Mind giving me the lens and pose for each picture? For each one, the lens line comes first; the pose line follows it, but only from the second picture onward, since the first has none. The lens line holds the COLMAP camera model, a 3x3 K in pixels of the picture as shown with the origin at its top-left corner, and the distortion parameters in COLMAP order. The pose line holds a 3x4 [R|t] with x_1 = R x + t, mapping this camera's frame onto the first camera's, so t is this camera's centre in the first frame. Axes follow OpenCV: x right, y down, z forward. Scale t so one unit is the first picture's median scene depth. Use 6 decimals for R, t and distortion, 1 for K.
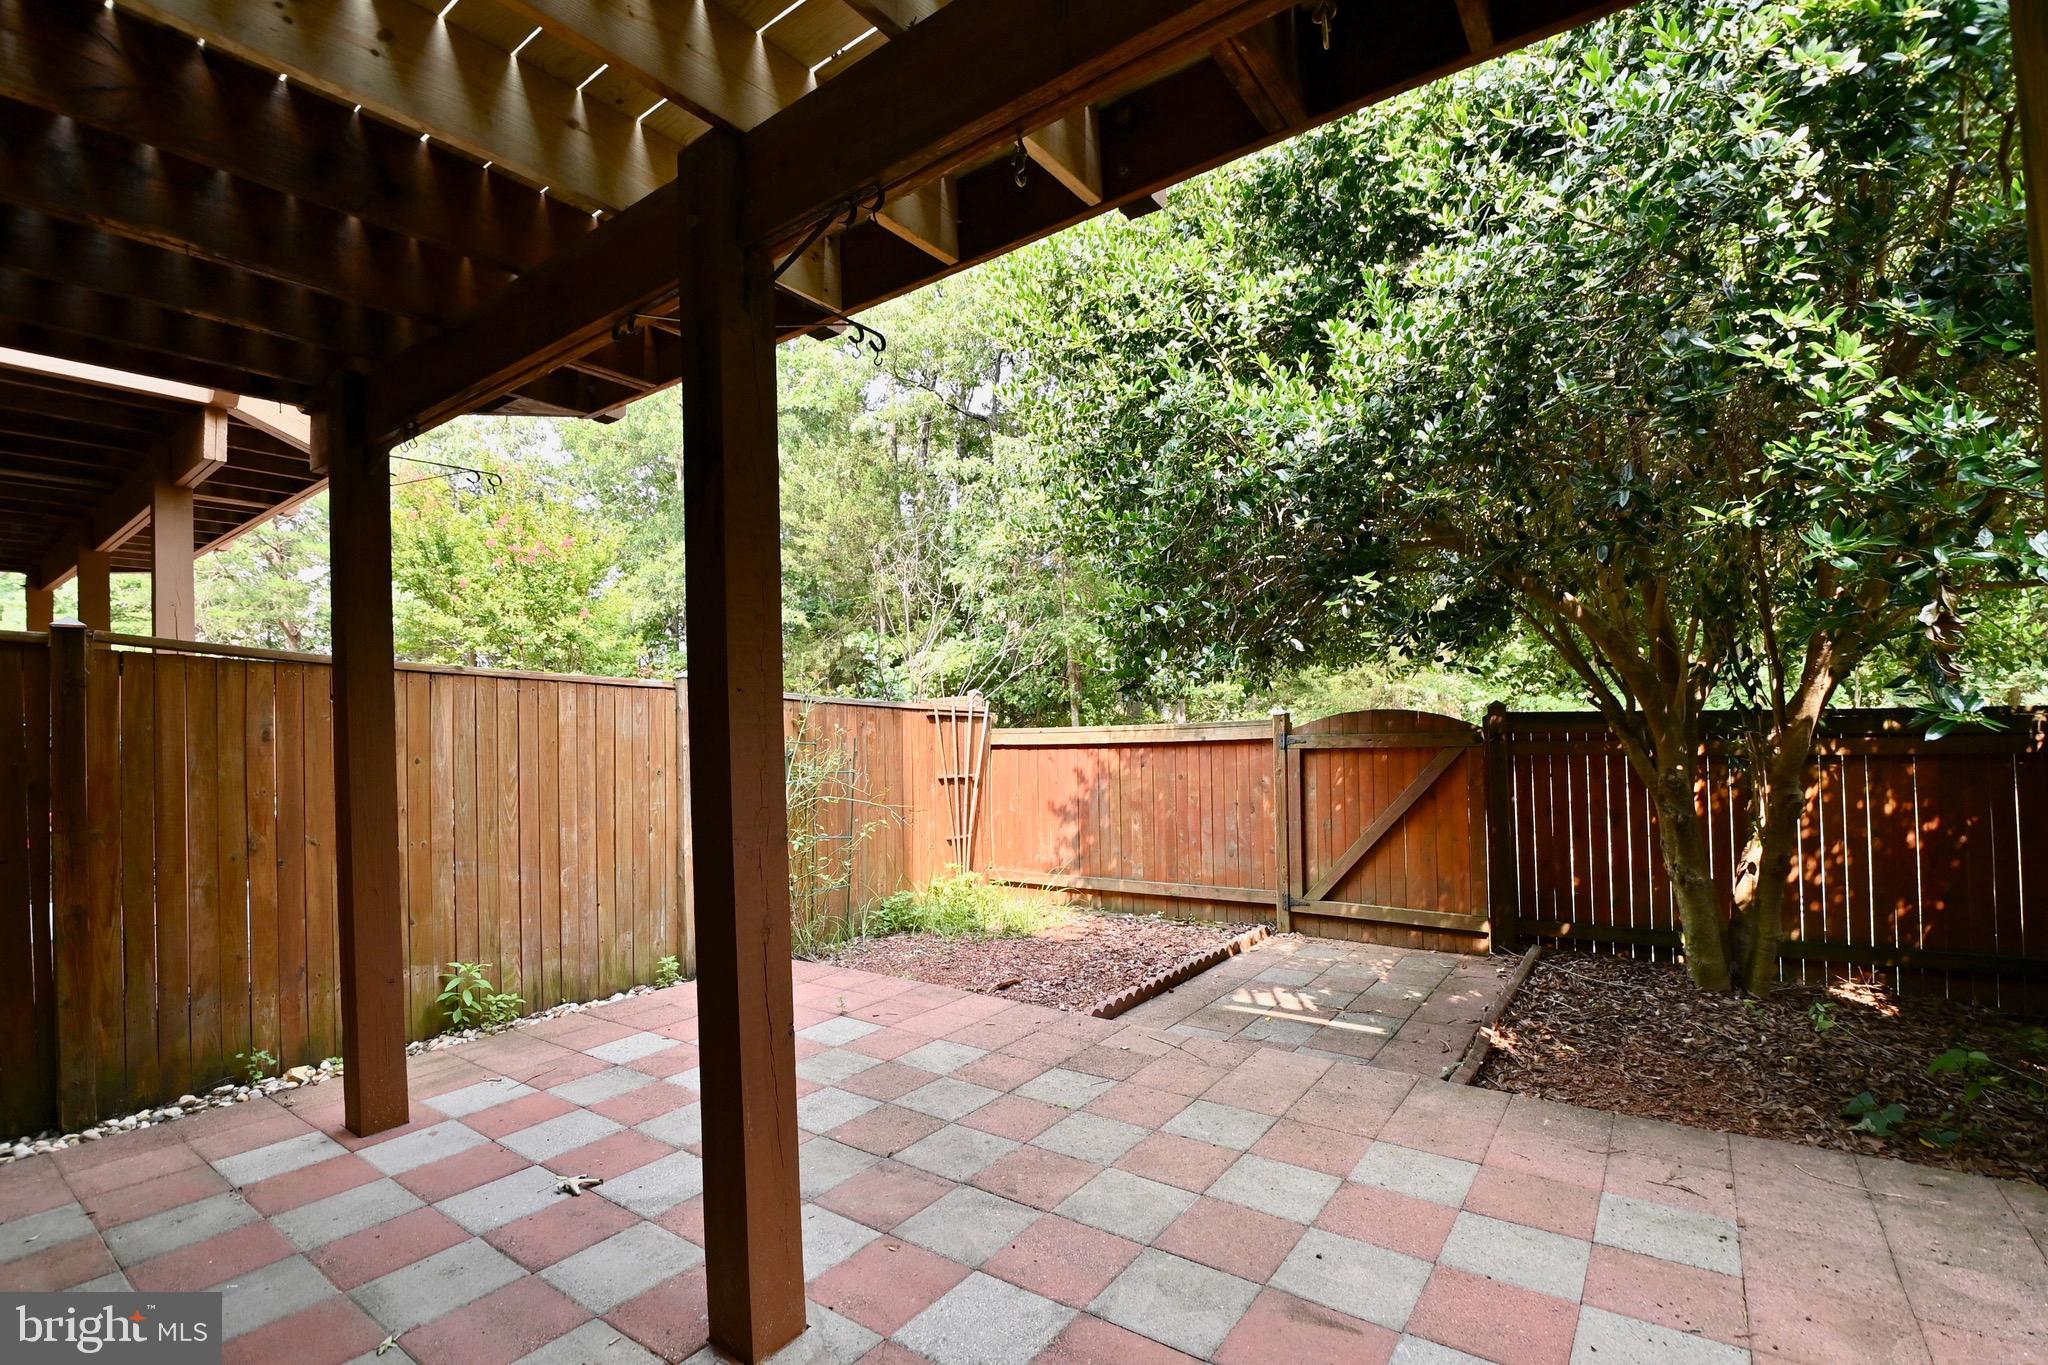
lens RADIAL K [[898.2, 0, 1042.0], [0, 898.2, 713.8], [0, 0, 1]] dist [0.018218, -0.023635]
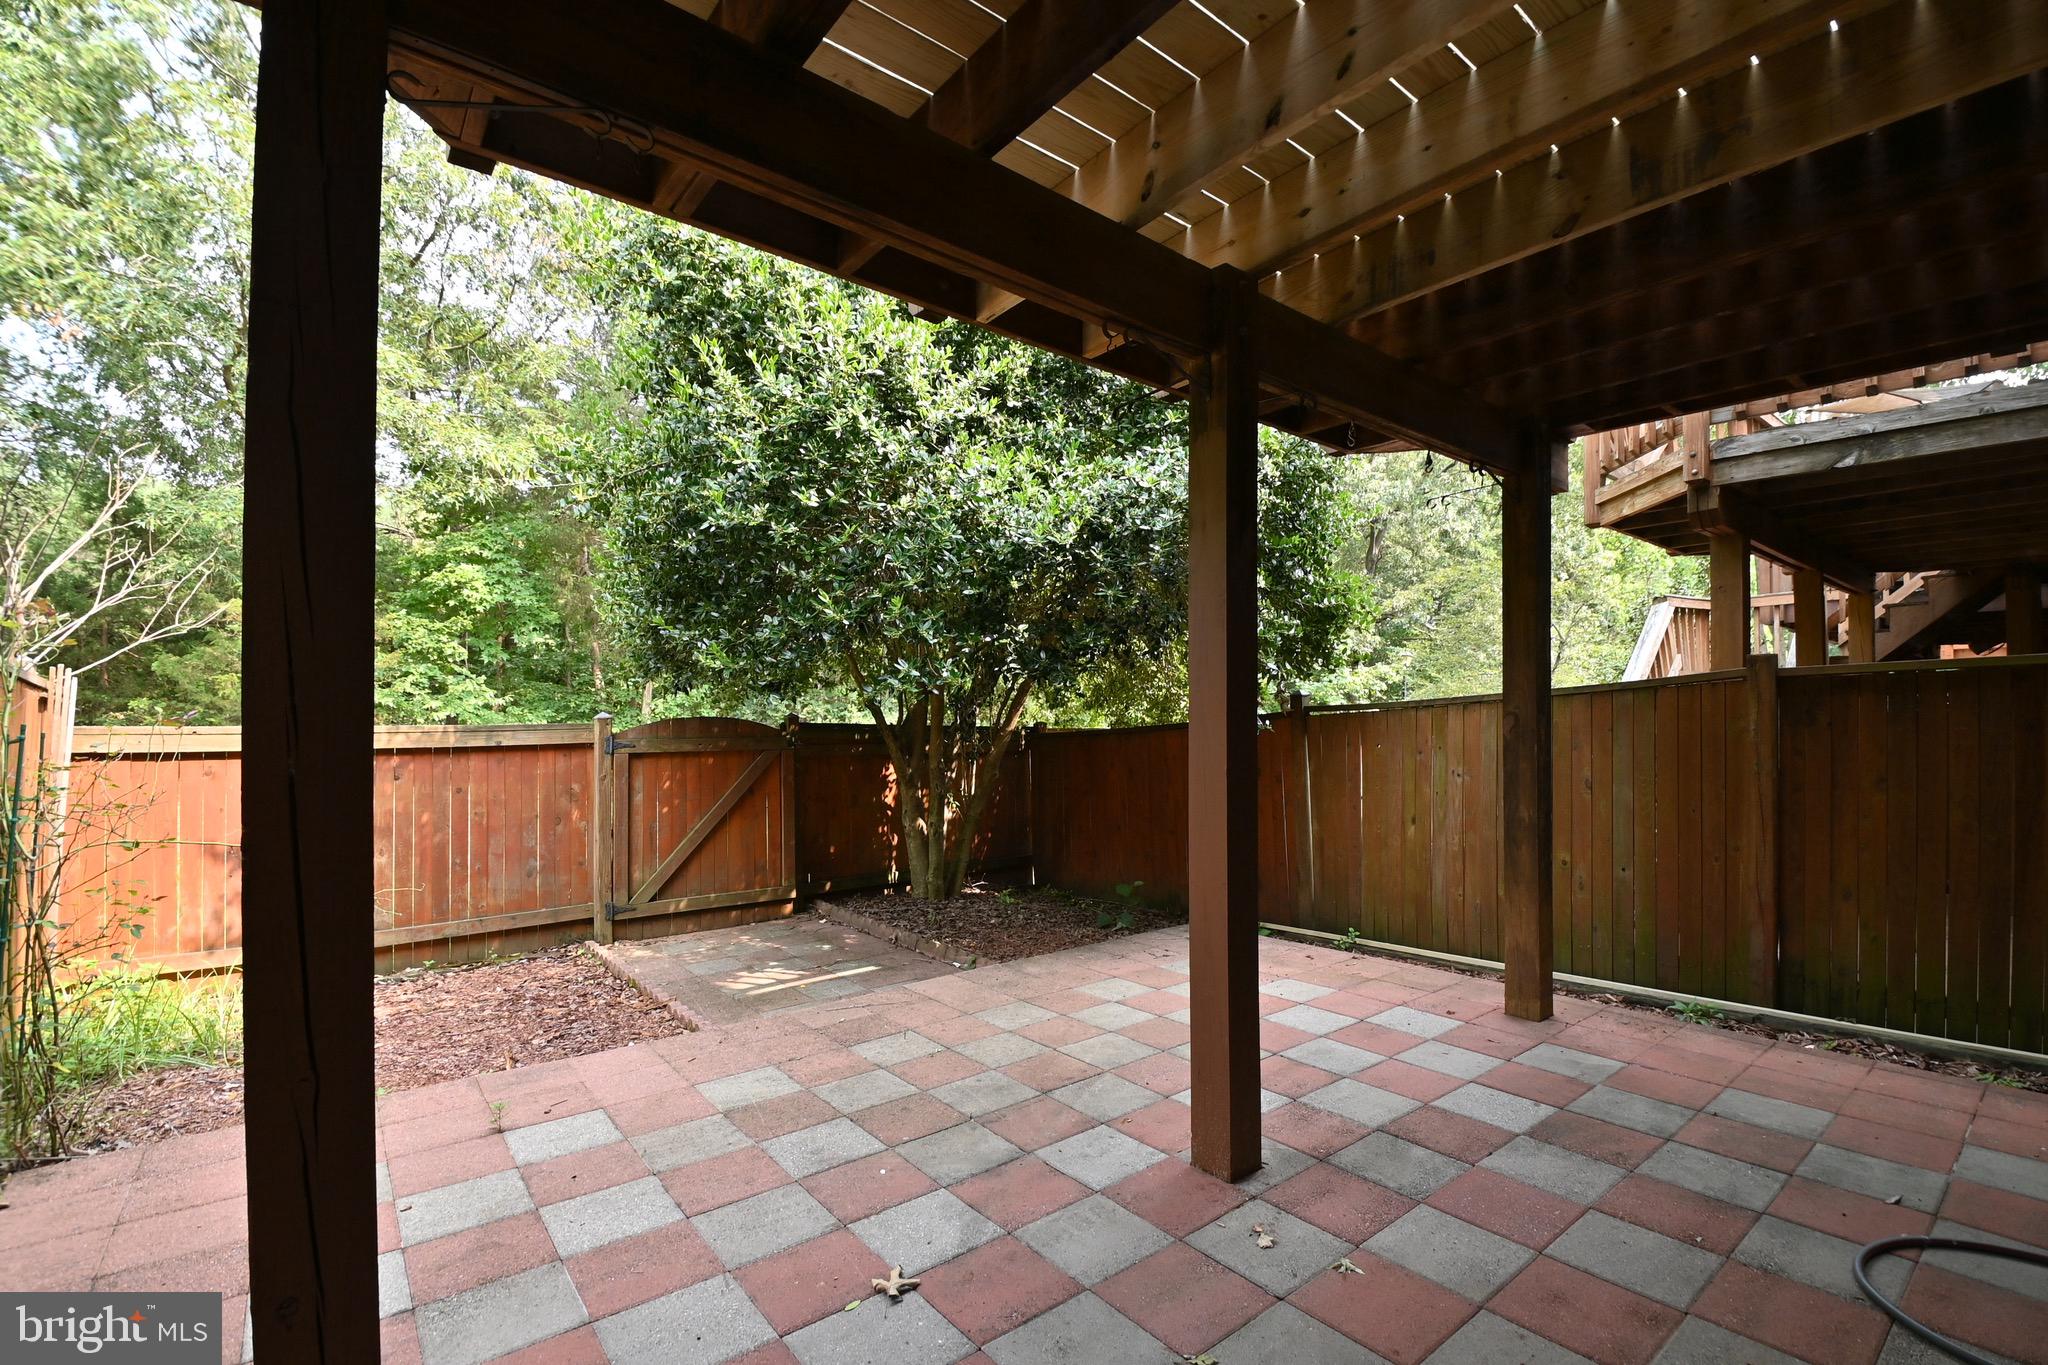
lens RADIAL K [[898.2, 0, 1042.0], [0, 898.2, 713.8], [0, 0, 1]] dist [0.018218, -0.023635]
pose [[0.272393, 0.038050, 0.961433, -0.690518], [-0.015224, 0.999263, -0.035234, 0.029384], [-0.962066, -0.005040, 0.272771, 0.367099]]
